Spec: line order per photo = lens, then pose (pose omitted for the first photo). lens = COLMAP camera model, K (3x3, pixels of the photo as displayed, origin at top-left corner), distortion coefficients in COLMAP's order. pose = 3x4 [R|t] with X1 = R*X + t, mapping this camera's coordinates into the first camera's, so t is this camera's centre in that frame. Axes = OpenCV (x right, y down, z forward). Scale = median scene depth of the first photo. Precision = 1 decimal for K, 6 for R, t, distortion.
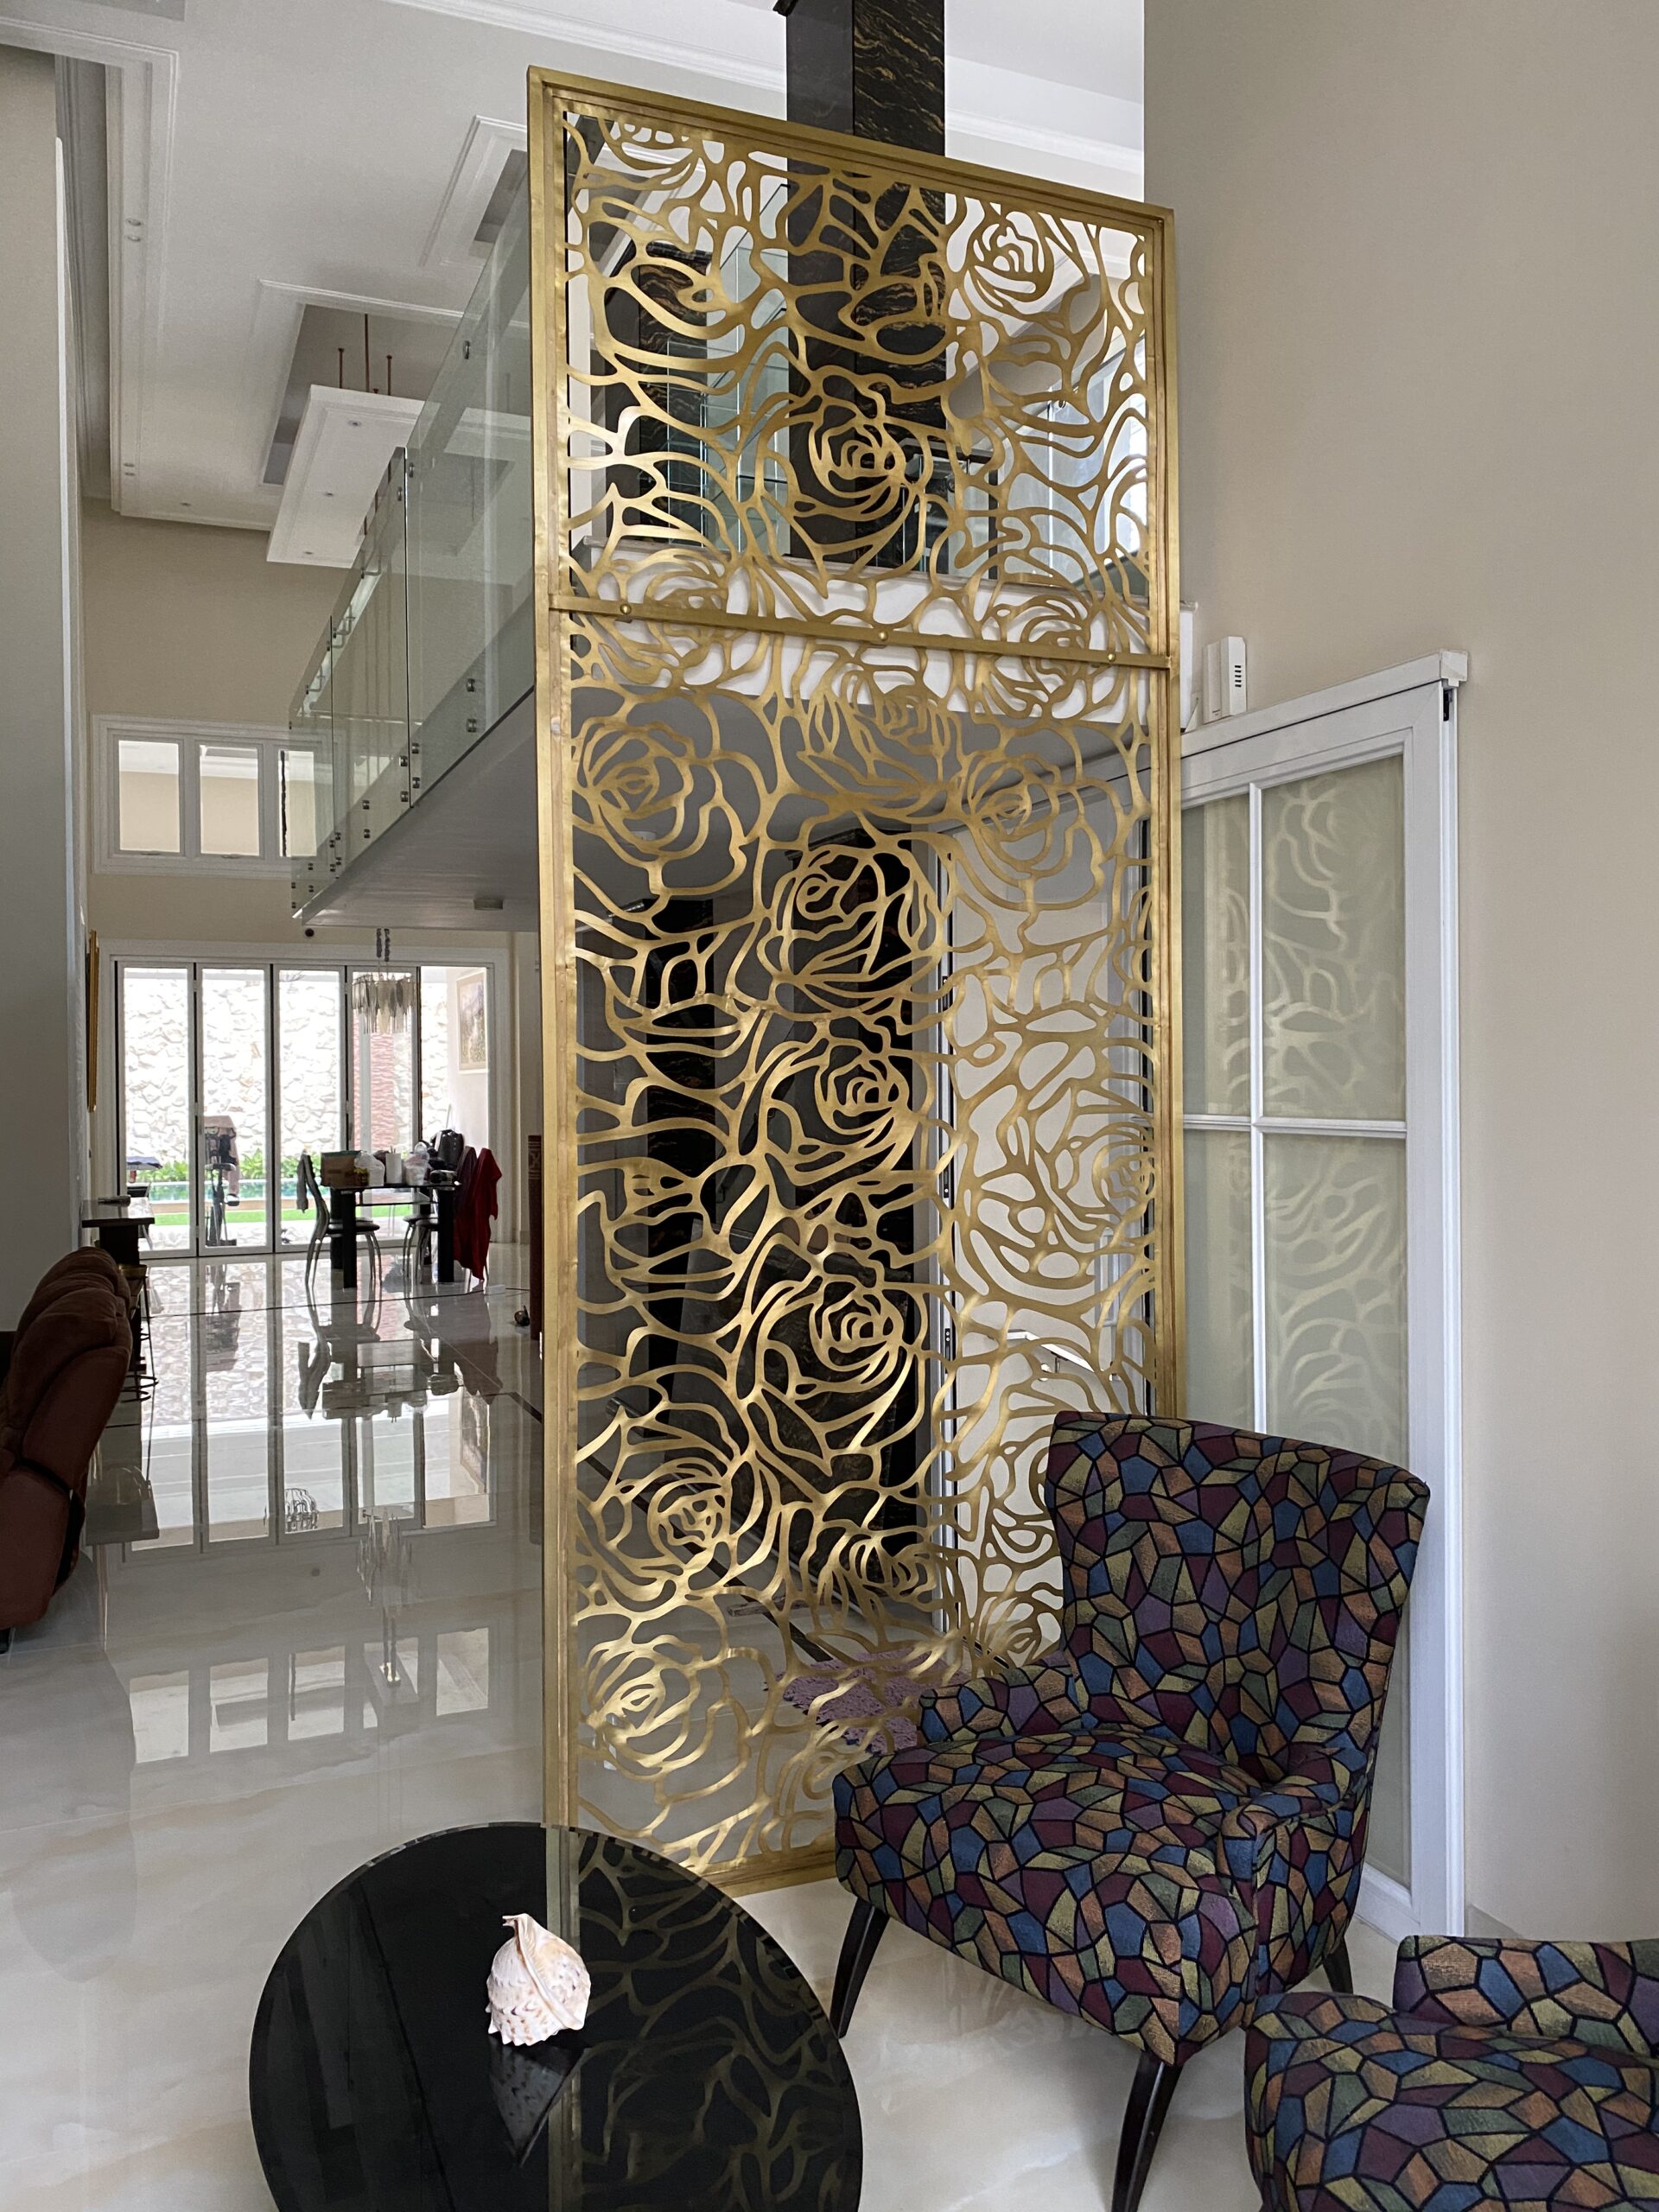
lens RADIAL K [[1695.6, 0, 827.3], [0, 1695.6, 1096.3], [0, 0, 1]] dist [-0.024977, -0.007281]
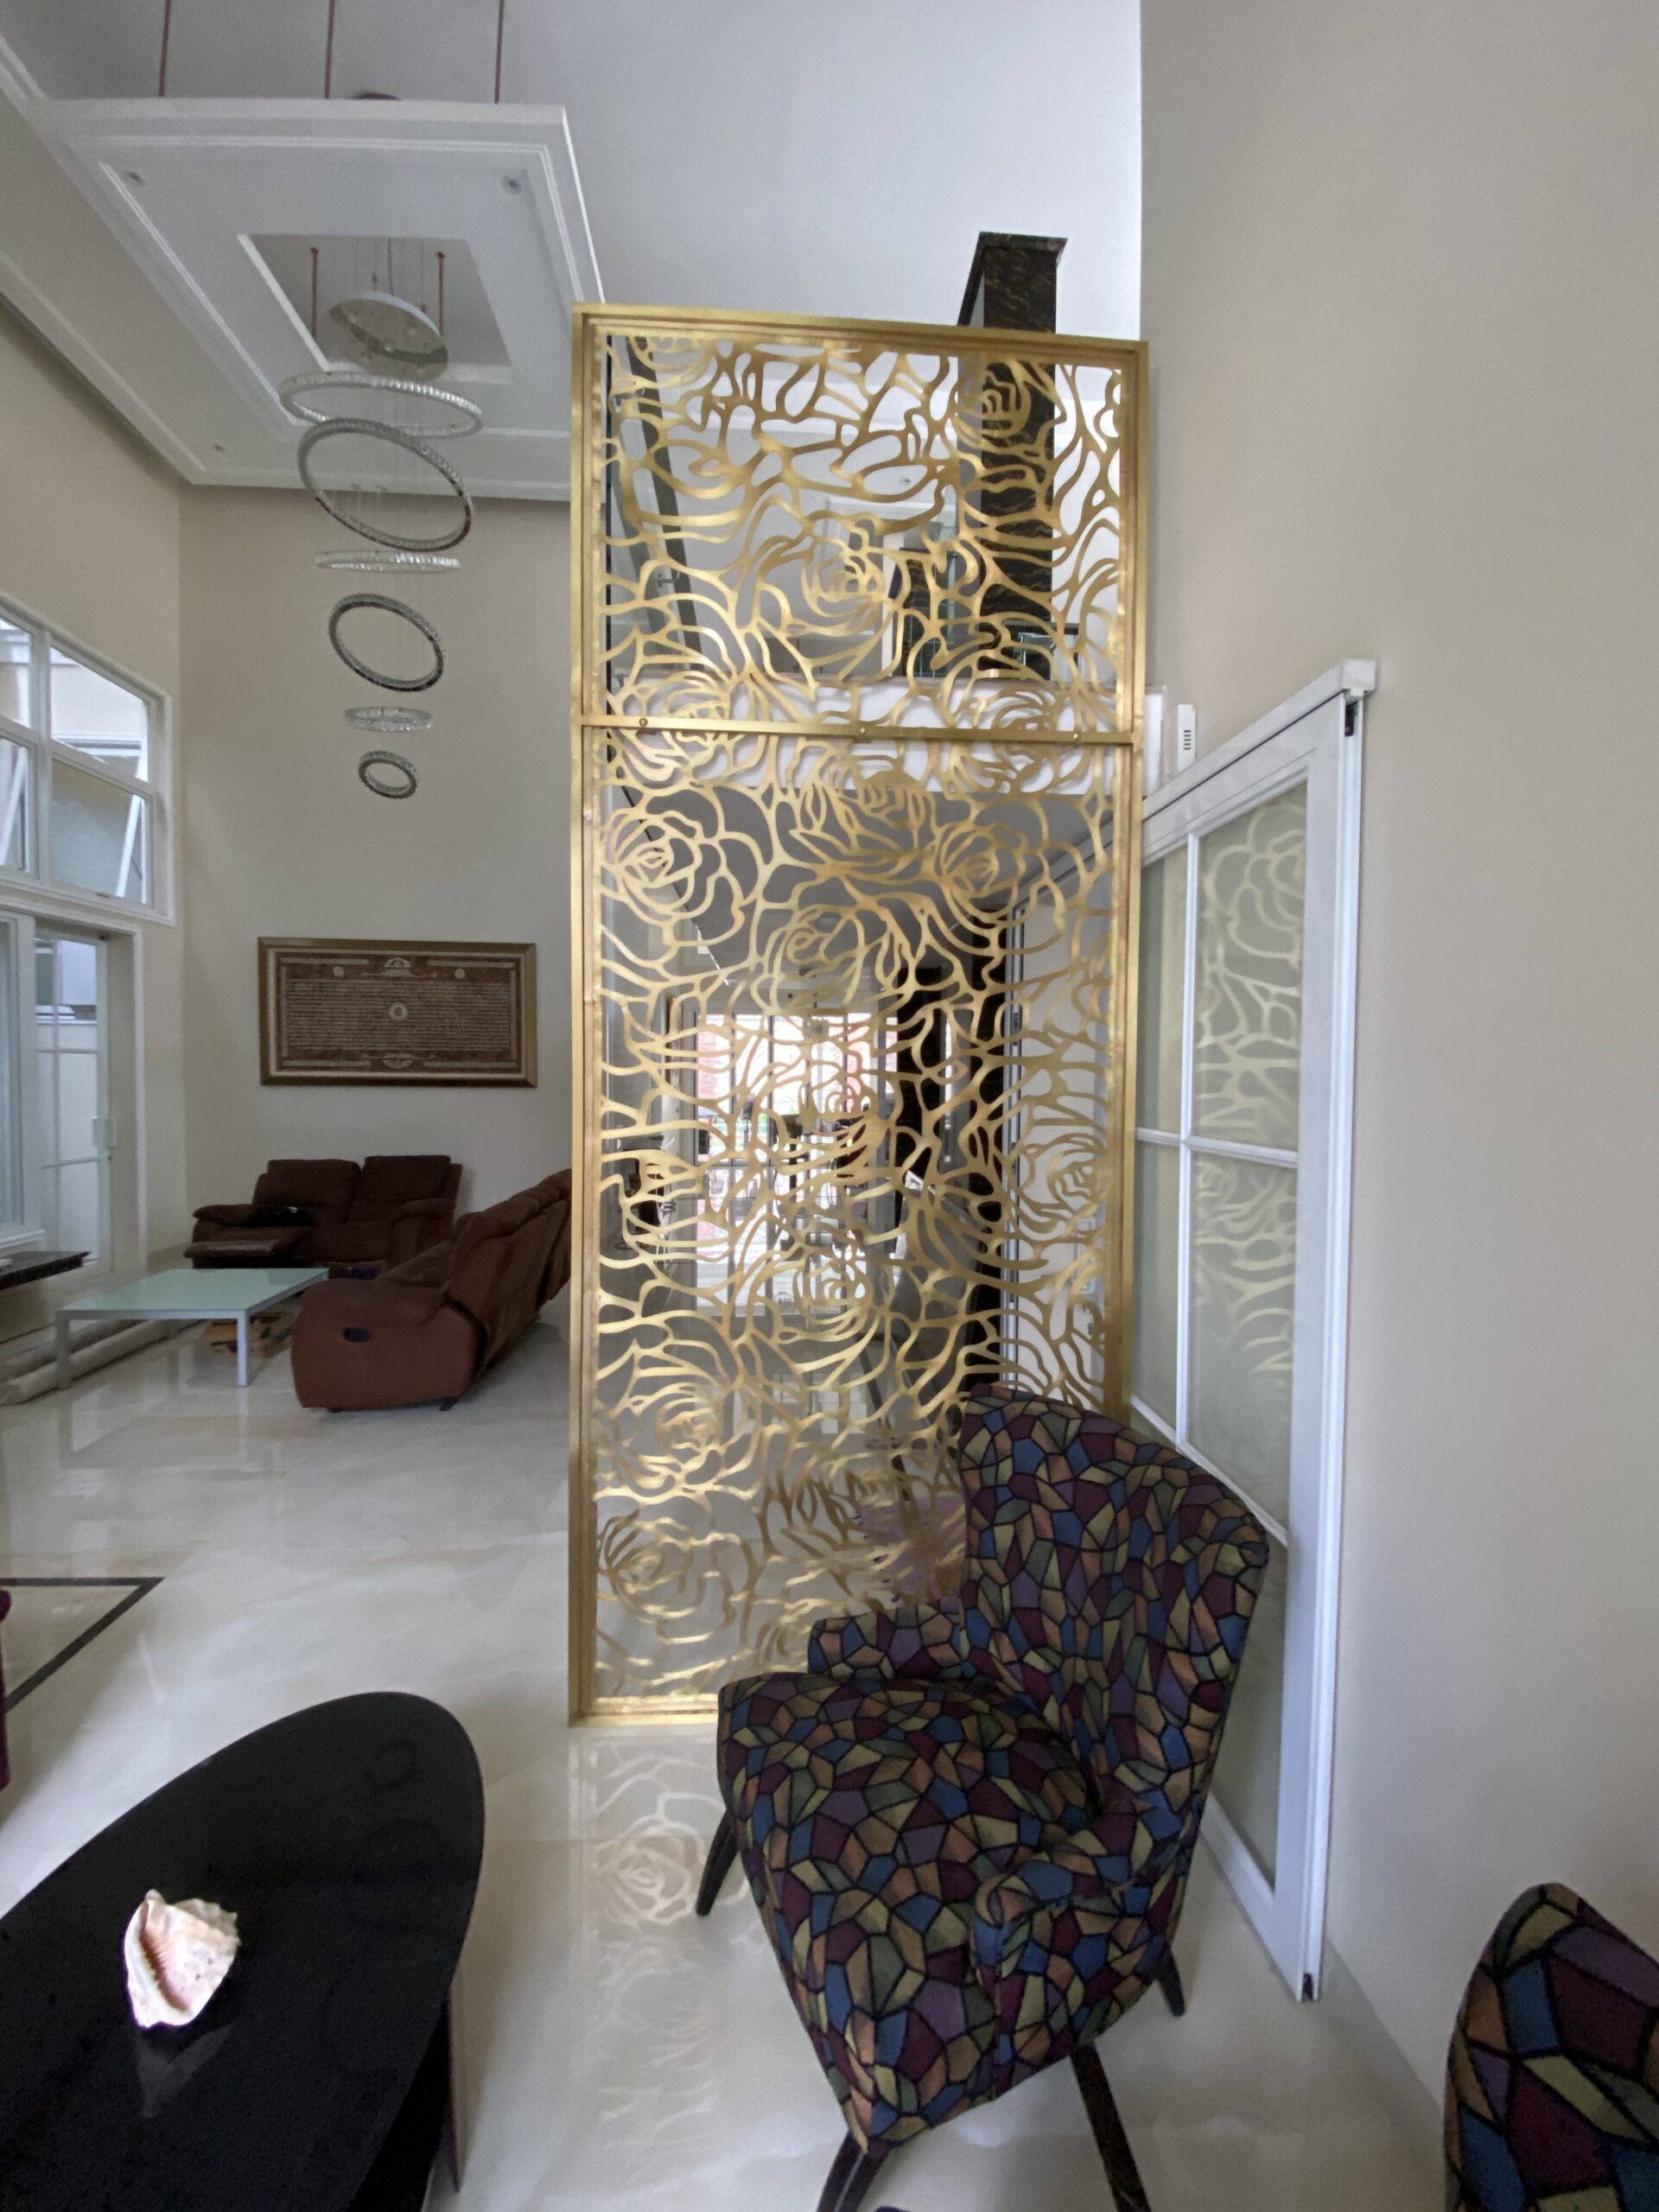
lens RADIAL K [[903.9, 0, 827.2], [0, 903.9, 1102.4], [0, 0, 1]] dist [-0.012877, -0.004169]
pose [[0.947335, 0.028778, -0.318949, 0.233958], [-0.021155, 0.999402, 0.027338, -0.022144], [0.319545, -0.019150, 0.947377, 0.387601]]
